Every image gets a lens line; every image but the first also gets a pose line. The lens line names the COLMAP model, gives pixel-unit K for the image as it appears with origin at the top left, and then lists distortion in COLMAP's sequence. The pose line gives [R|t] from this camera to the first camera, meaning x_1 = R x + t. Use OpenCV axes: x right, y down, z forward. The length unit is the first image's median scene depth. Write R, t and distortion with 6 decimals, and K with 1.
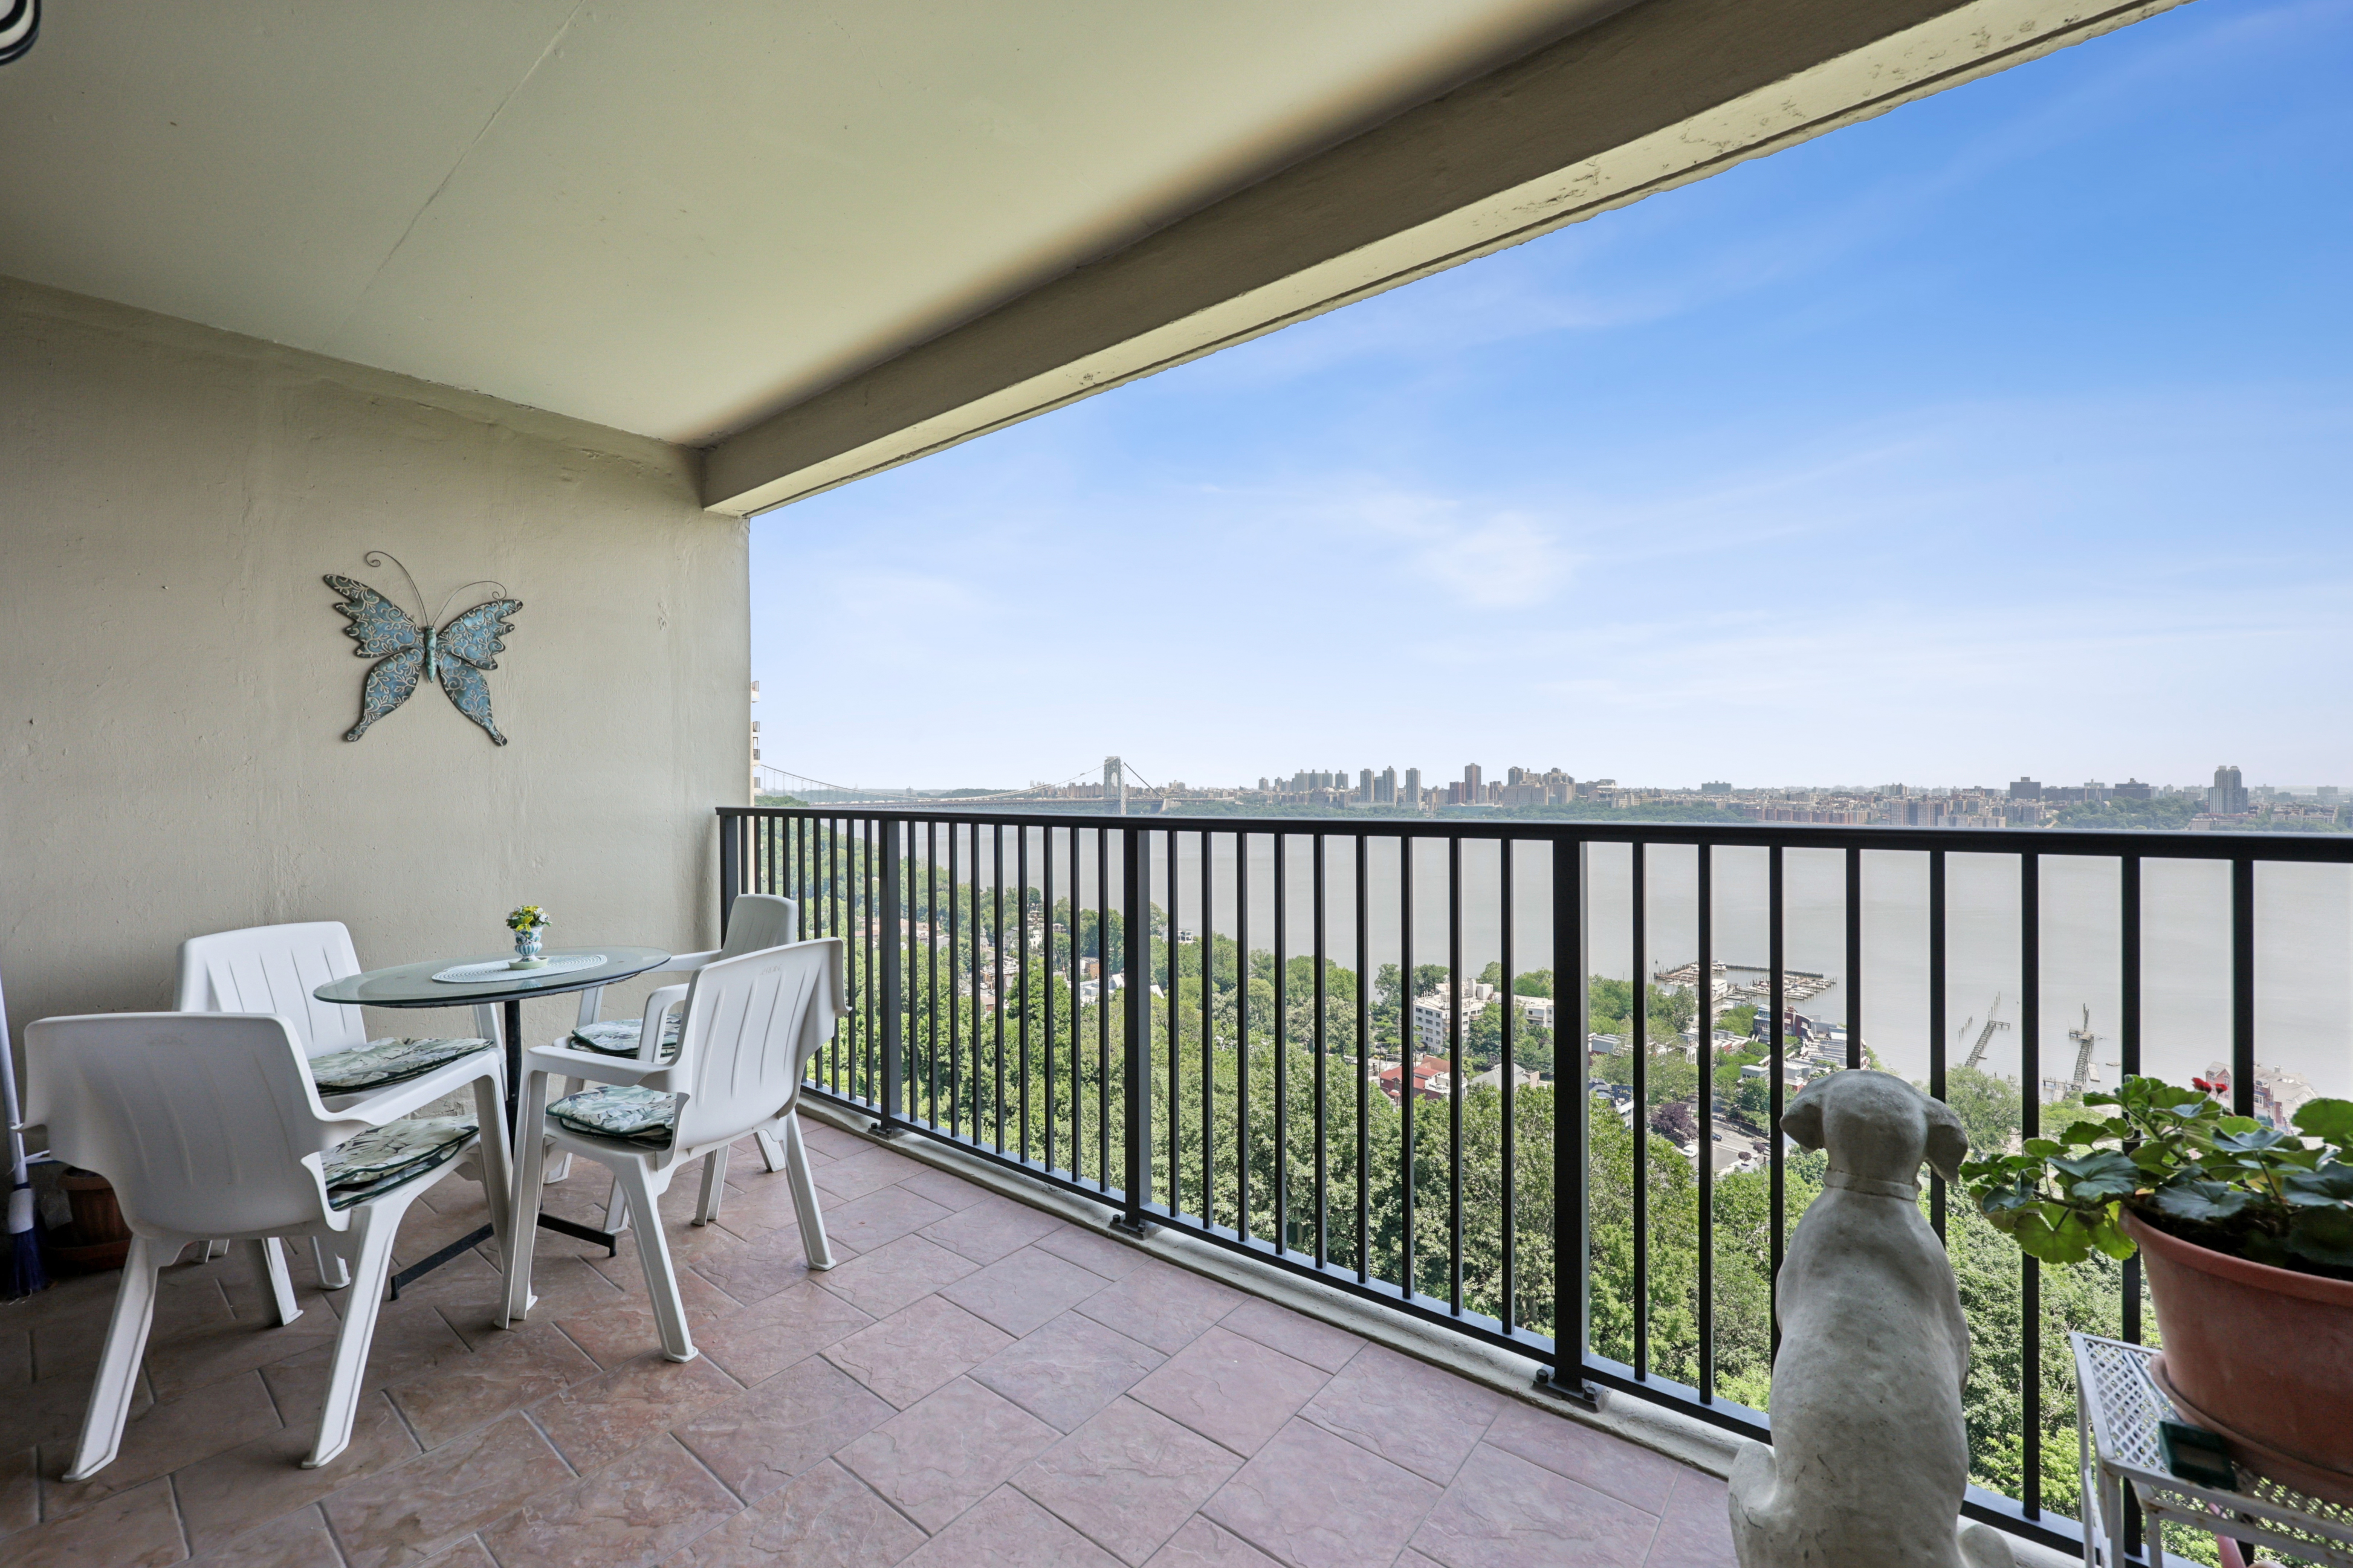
lens RADIAL K [[952.7, 0, 1166.9], [0, 952.7, 773.1], [0, 0, 1]] dist [-0.001536, -0.000130]
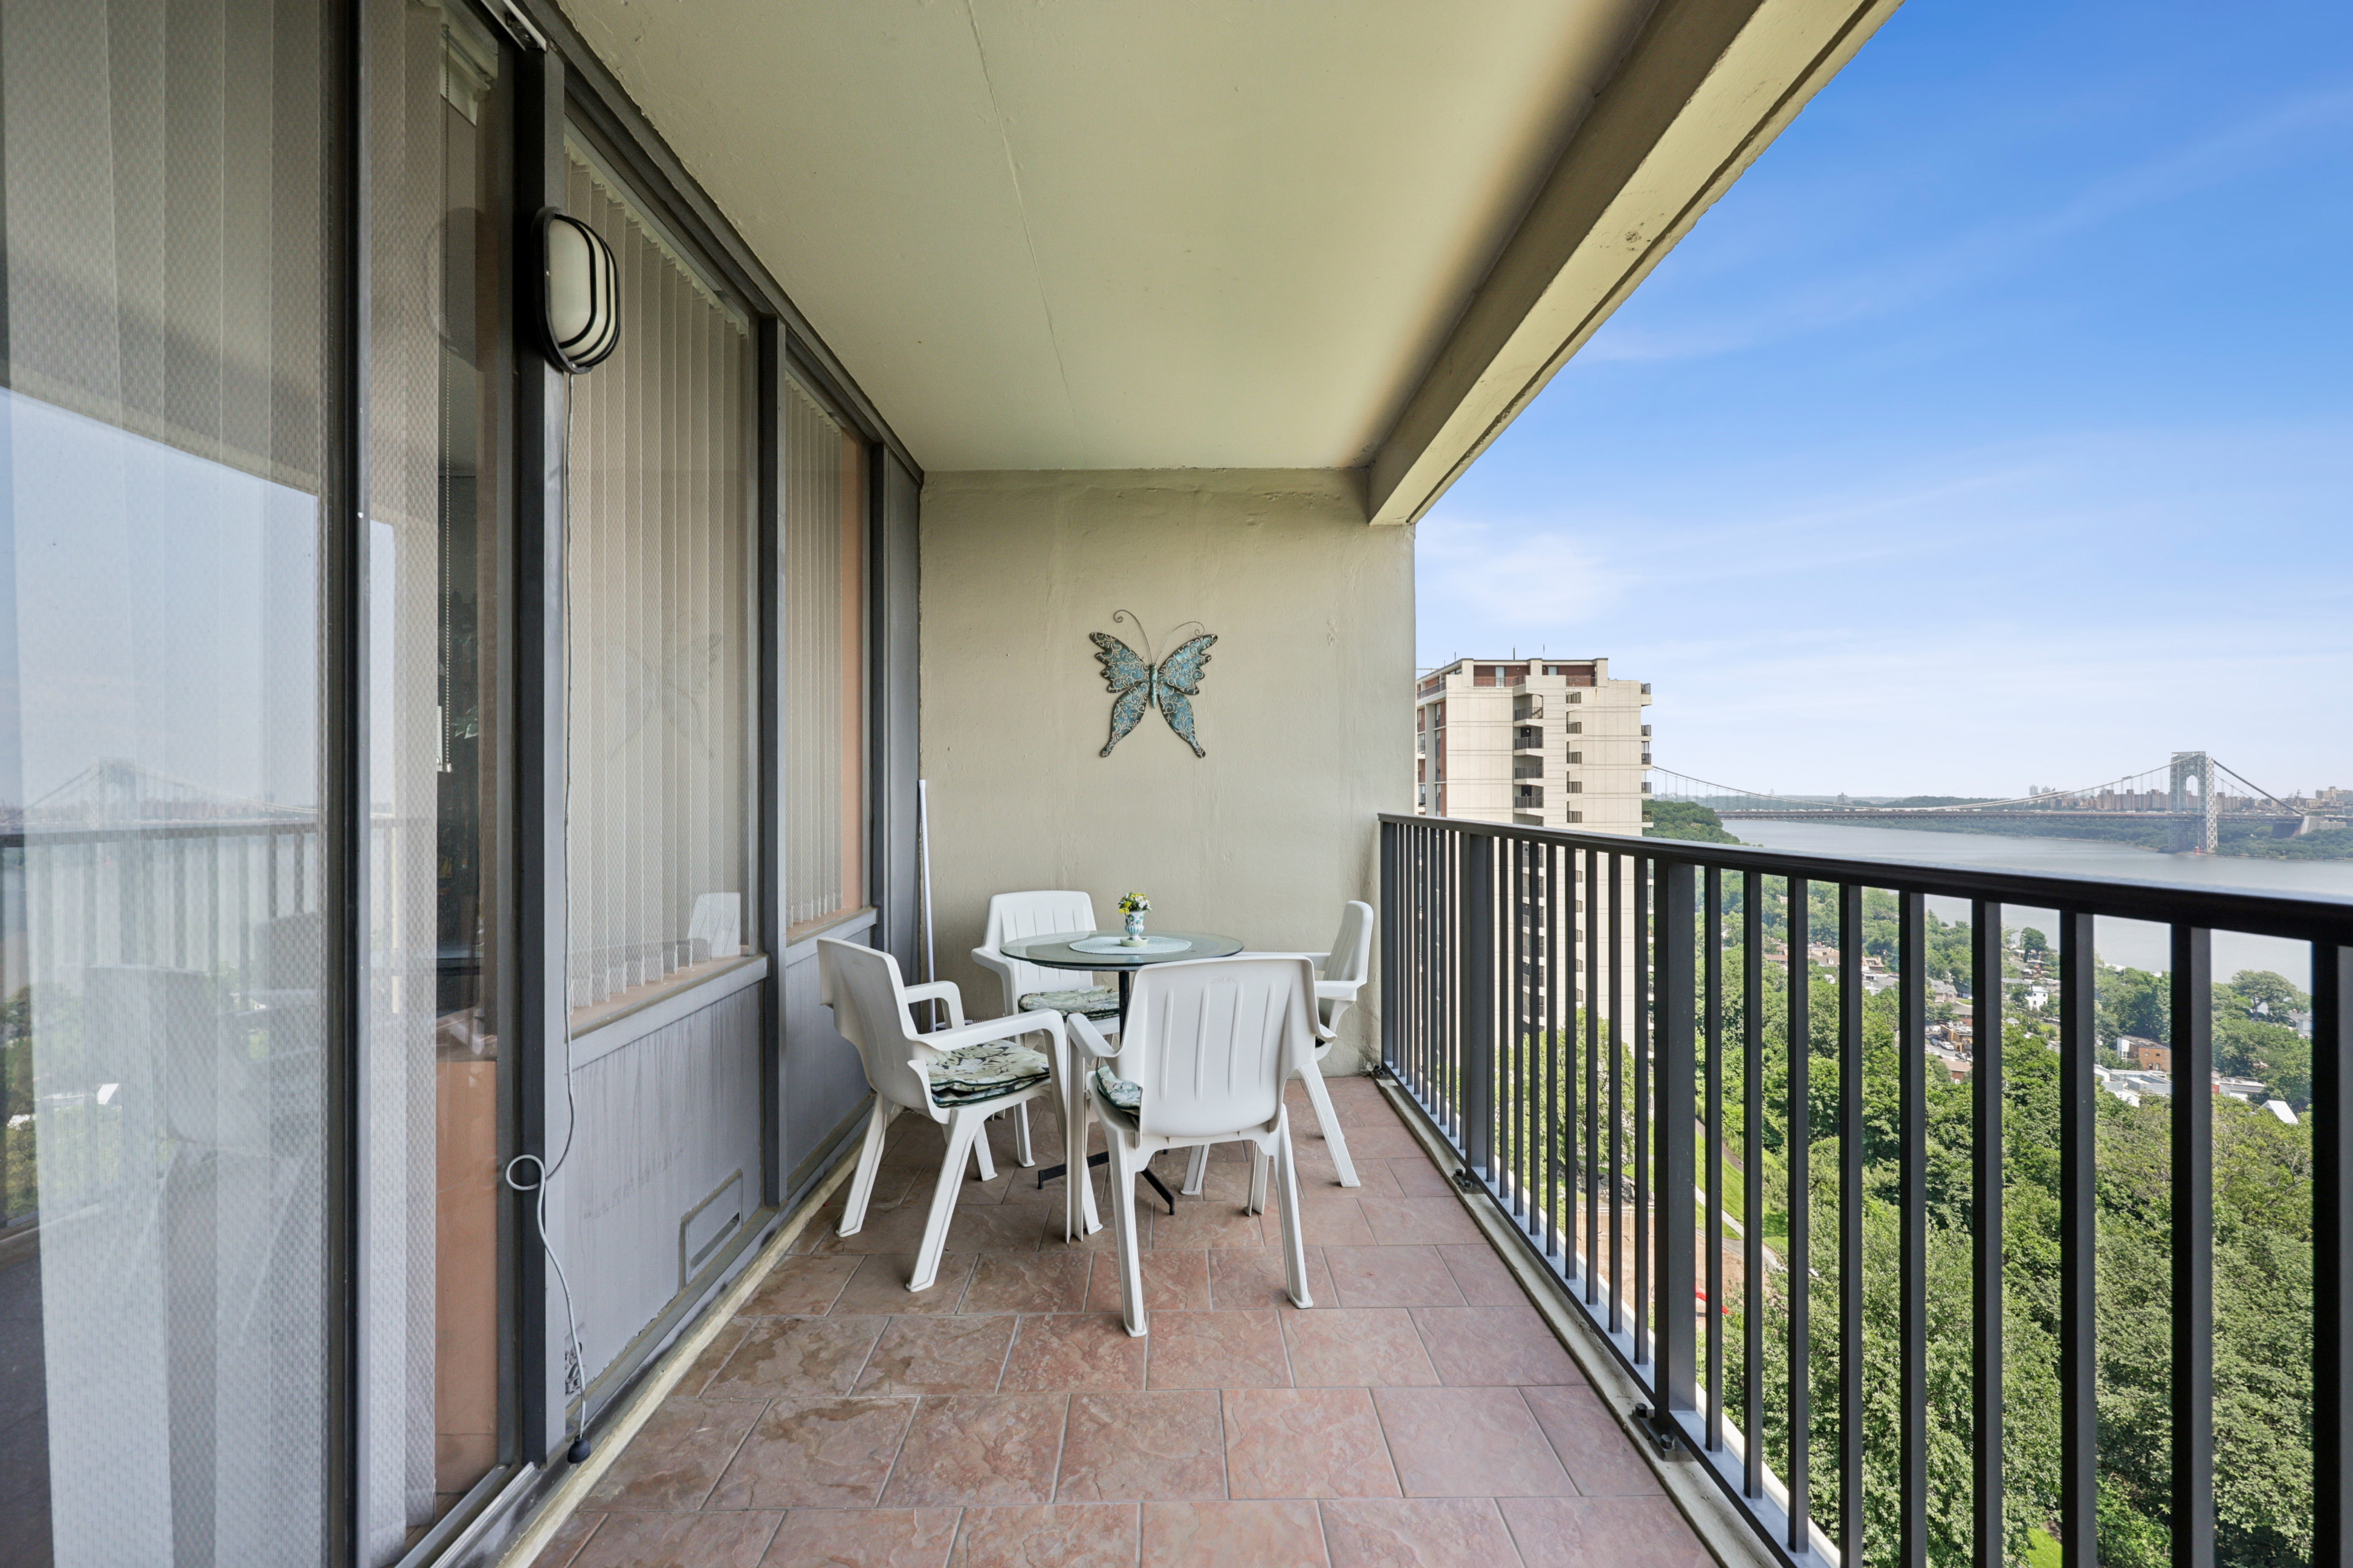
lens RADIAL K [[952.7, 0, 1166.9], [0, 952.7, 773.1], [0, 0, 1]] dist [-0.001536, -0.000130]
pose [[0.640050, -0.008446, -0.768287, 0.211217], [0.004405, 0.999963, -0.007324, -0.000688], [0.768321, 0.001303, 0.640064, 0.218411]]
